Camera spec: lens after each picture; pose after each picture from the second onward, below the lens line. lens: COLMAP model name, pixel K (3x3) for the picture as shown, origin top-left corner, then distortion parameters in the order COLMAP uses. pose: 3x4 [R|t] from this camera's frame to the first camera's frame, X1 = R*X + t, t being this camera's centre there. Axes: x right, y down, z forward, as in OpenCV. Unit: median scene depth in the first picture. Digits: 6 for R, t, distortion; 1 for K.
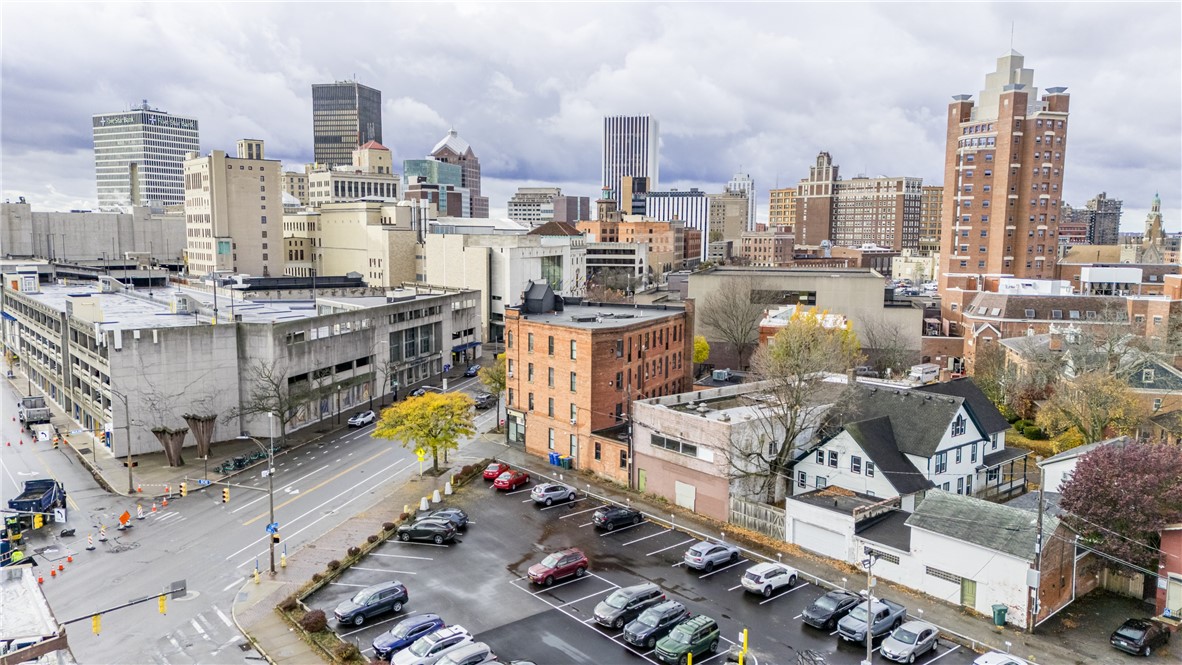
lens RADIAL K [[858.8, 0, 590.4], [0, 858.8, 325.9], [0, 0, 1]] dist [0.076066, -0.064314]
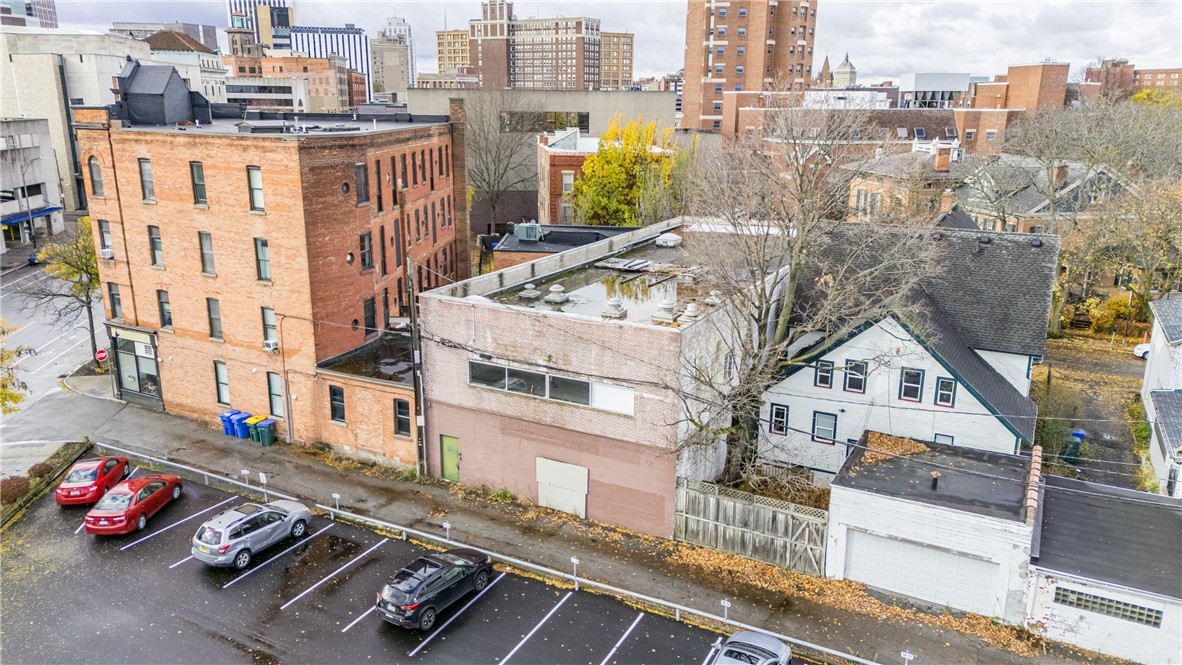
lens RADIAL K [[857.2, 0, 593.3], [0, 857.2, 332.3], [0, 0, 1]] dist [0.084420, -0.070715]
pose [[0.923157, -0.101617, 0.370749, -0.028460], [0.041373, 0.985091, 0.166983, 0.029126], [-0.382190, -0.138812, 0.913598, 0.442770]]
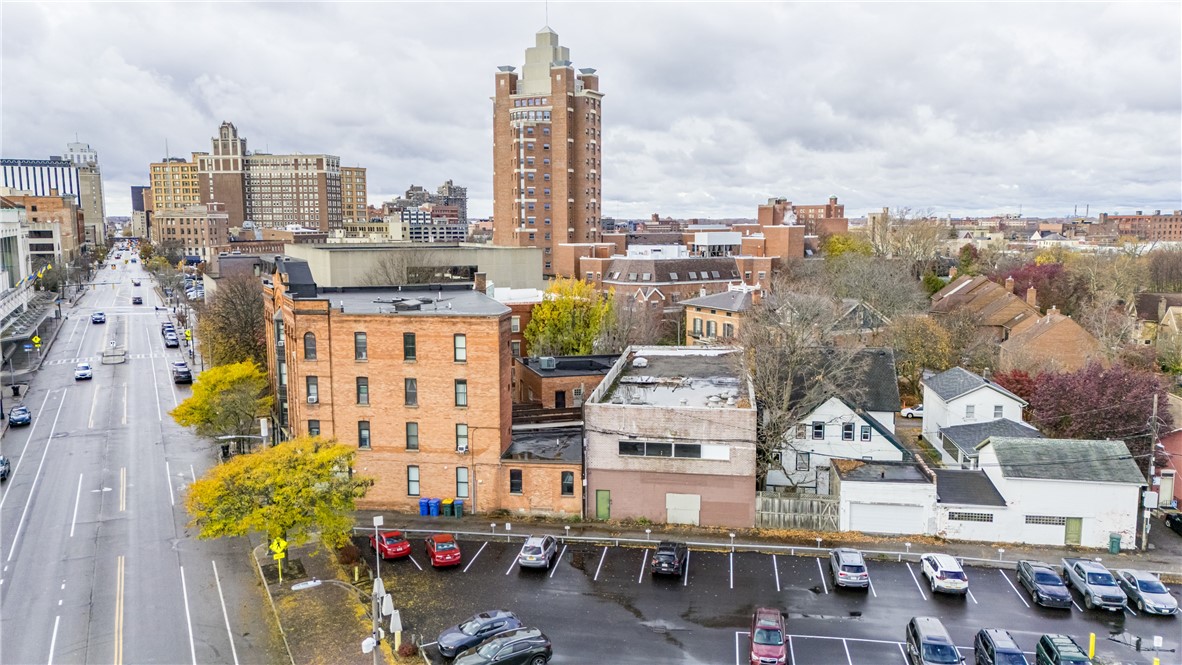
lens RADIAL K [[875.4, 0, 591.0], [0, 875.4, 332.5], [0, 0, 1]] dist [0.084315, -0.073717]
pose [[0.743813, -0.094926, 0.661613, -0.364081], [0.081061, 0.995368, 0.051680, -0.011734], [-0.663454, 0.015190, 0.748063, 0.337401]]
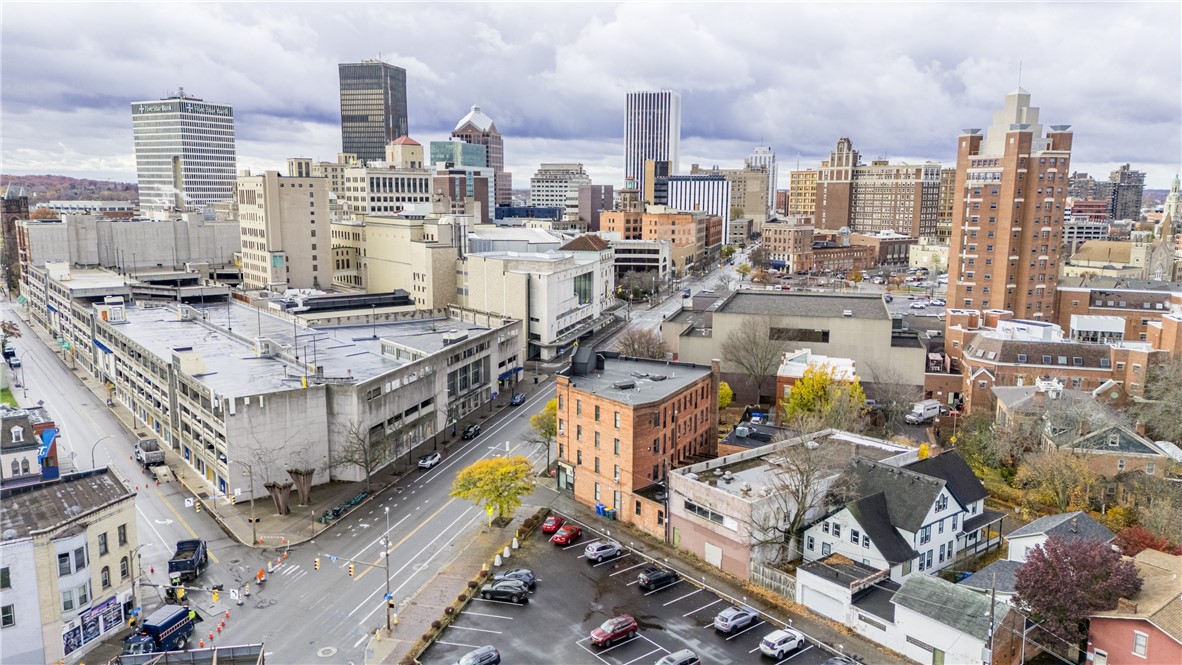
lens RADIAL K [[858.8, 0, 590.4], [0, 858.8, 325.9], [0, 0, 1]] dist [0.076066, -0.064314]
pose [[0.999771, 0.001169, -0.021373, -0.027509], [-0.000143, 0.998852, 0.047904, -0.137555], [0.021404, -0.047890, 0.998623, -0.148750]]
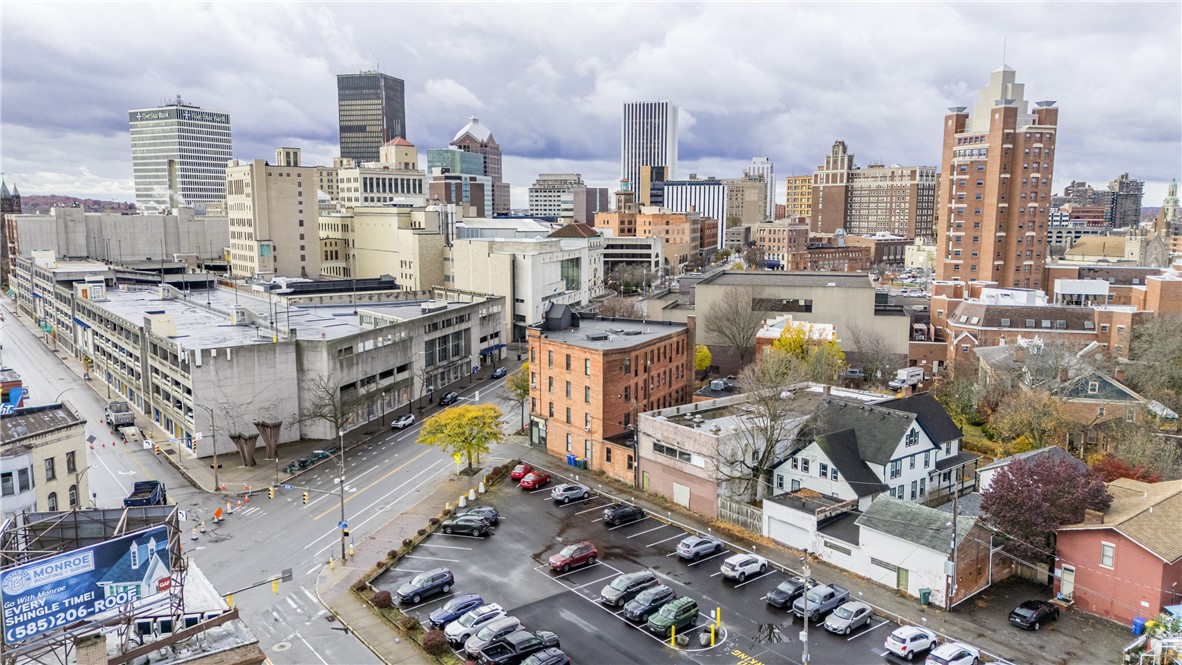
lens RADIAL K [[858.8, 0, 590.4], [0, 858.8, 325.9], [0, 0, 1]] dist [0.076066, -0.064314]
pose [[0.999688, -0.002941, -0.024811, 0.011398], [0.003564, 0.999678, 0.025115, -0.049685], [0.024729, -0.025196, 0.999377, -0.136849]]
